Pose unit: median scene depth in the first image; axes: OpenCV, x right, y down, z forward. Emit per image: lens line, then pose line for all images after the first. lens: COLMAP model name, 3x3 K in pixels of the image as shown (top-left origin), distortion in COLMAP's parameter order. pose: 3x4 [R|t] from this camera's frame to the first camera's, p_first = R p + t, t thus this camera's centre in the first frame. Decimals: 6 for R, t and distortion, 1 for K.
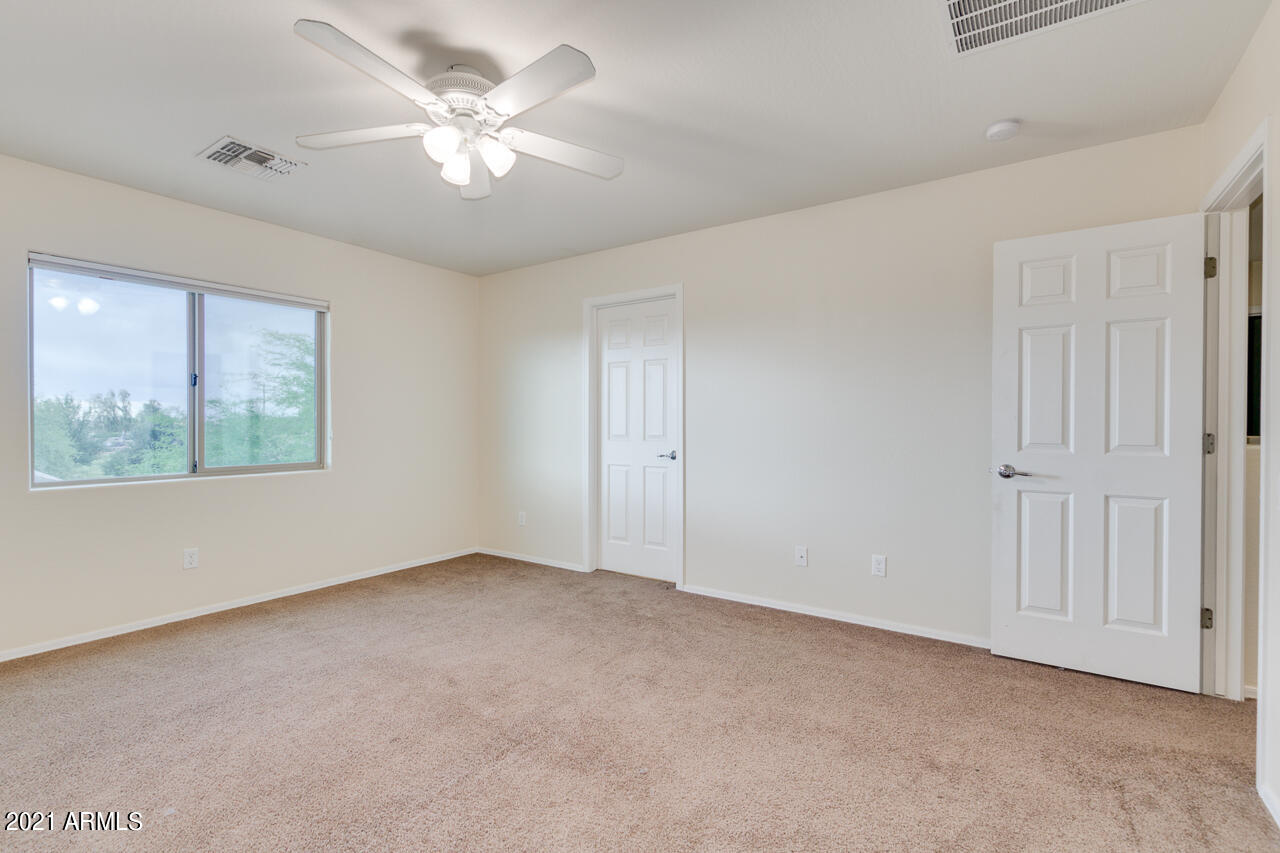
lens RADIAL K [[587.8, 0, 640.5], [0, 587.8, 431.5], [0, 0, 1]] dist [0.001548, -0.000113]
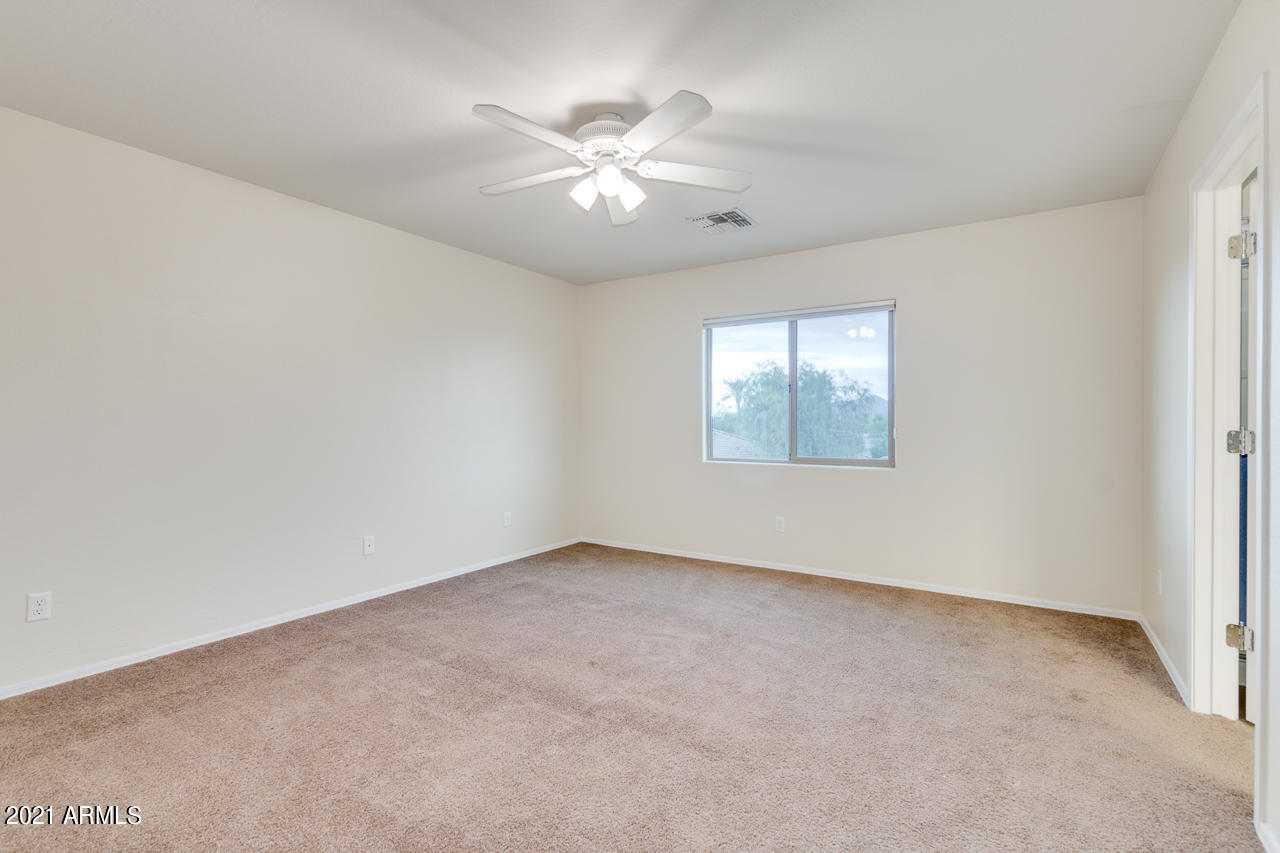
lens RADIAL K [[587.8, 0, 640.5], [0, 587.8, 431.5], [0, 0, 1]] dist [0.001548, -0.000113]
pose [[0.015812, 0.011877, -0.999804, 0.516714], [-0.015762, 0.999808, 0.011628, -0.002134], [0.999751, 0.015575, 0.015996, 0.638652]]
